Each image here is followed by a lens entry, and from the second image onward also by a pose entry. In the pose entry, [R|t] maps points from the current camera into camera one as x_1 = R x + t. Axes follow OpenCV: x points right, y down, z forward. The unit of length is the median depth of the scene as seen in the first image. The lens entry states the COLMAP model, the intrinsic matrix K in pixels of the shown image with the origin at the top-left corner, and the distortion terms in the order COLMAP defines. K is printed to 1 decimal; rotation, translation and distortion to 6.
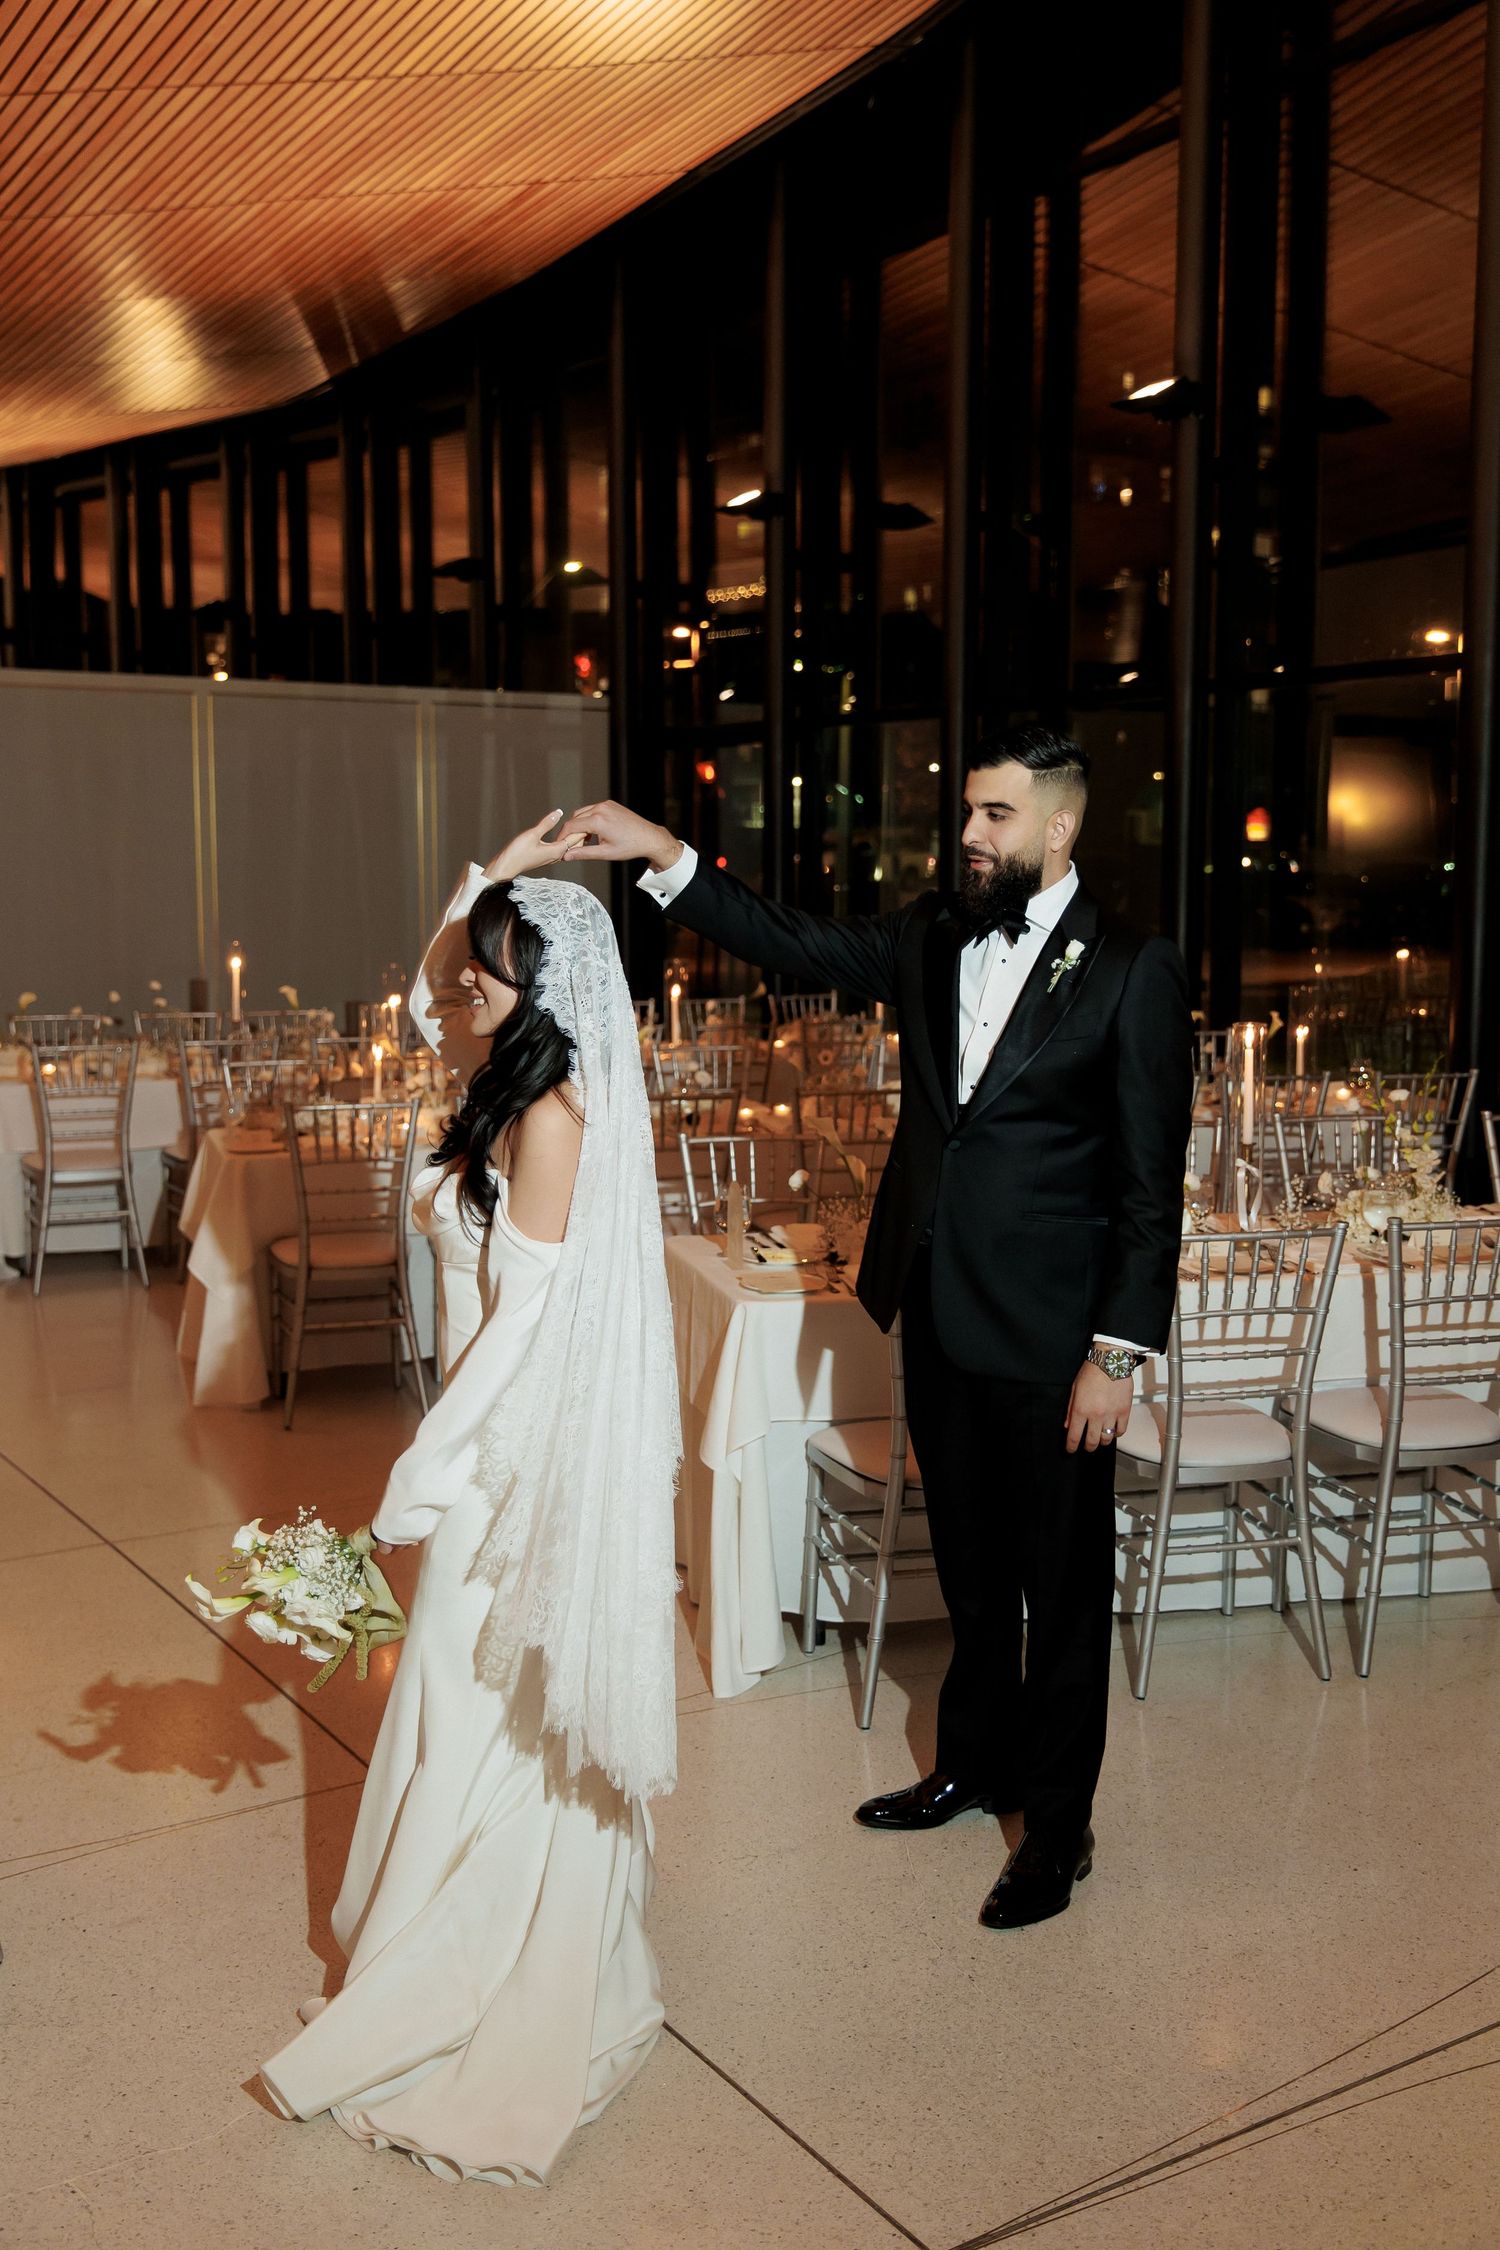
lens RADIAL K [[2329.1, 0, 750.0], [0, 2329.1, 1125.0], [0, 0, 1]] dist [0.015560, 0.000748]
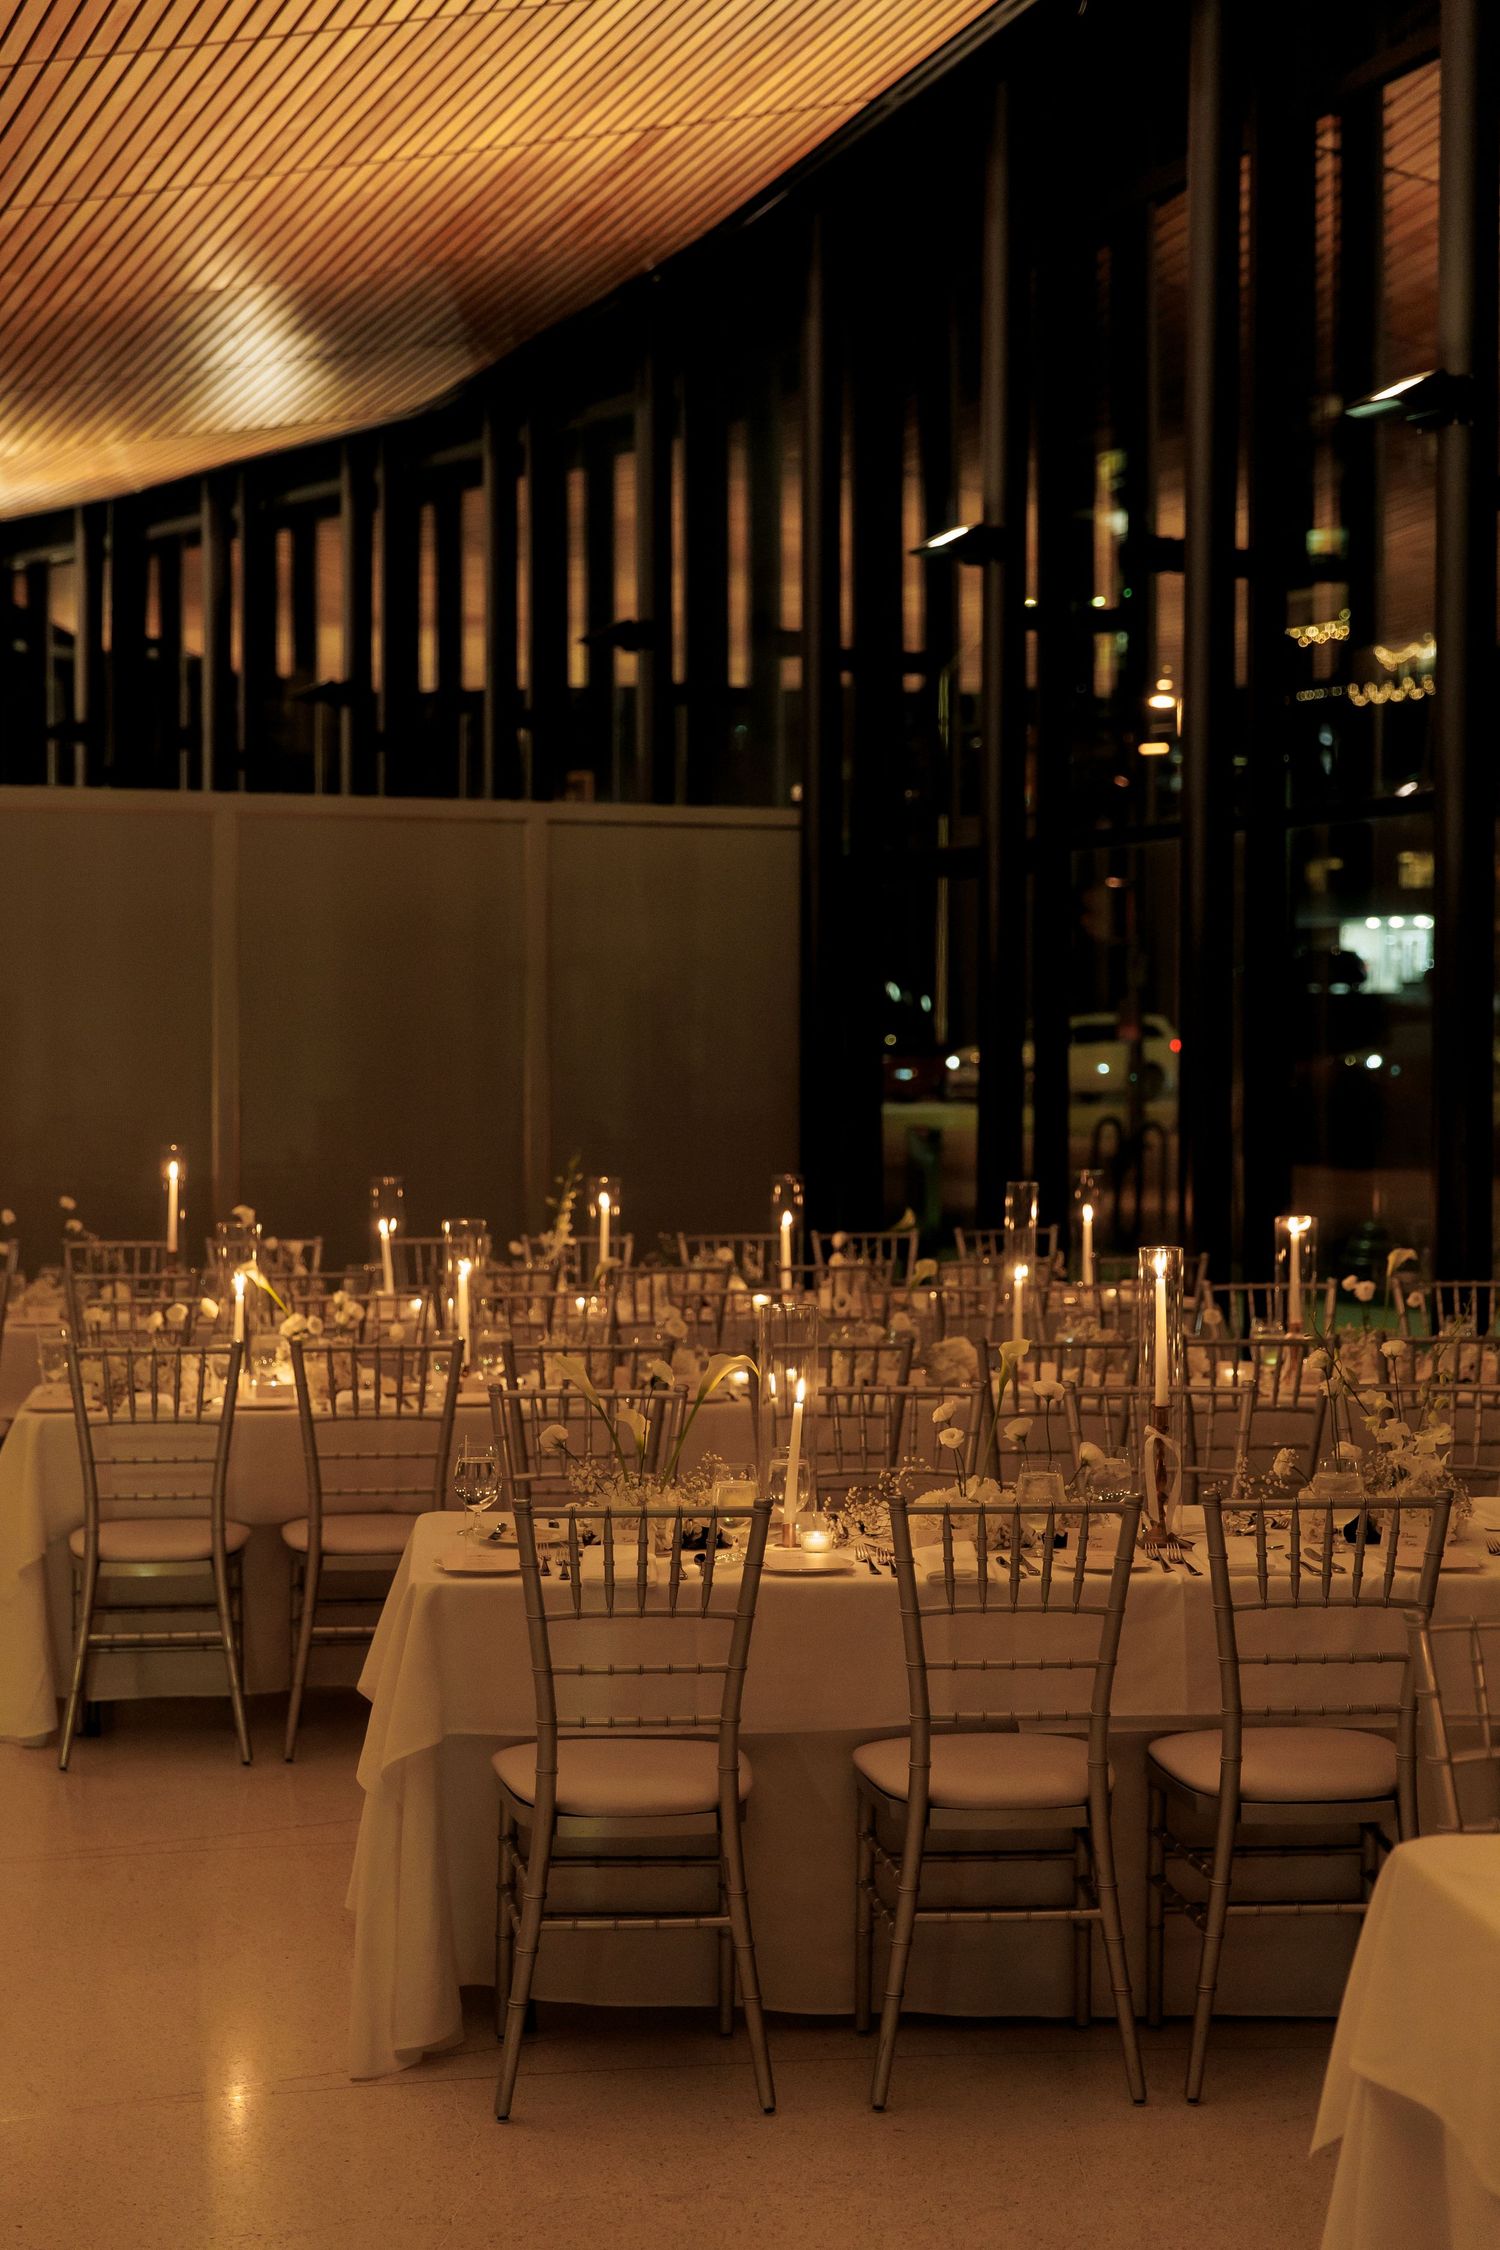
lens RADIAL K [[3641.1, 0, 750.0], [0, 3641.1, 1125.0], [0, 0, 1]] dist [-0.002494, -0.047245]
pose [[0.984215, 0.004602, -0.176919, 0.123842], [-0.020628, 0.995831, -0.088849, 0.010760], [0.175772, 0.091096, 0.980207, -0.082370]]
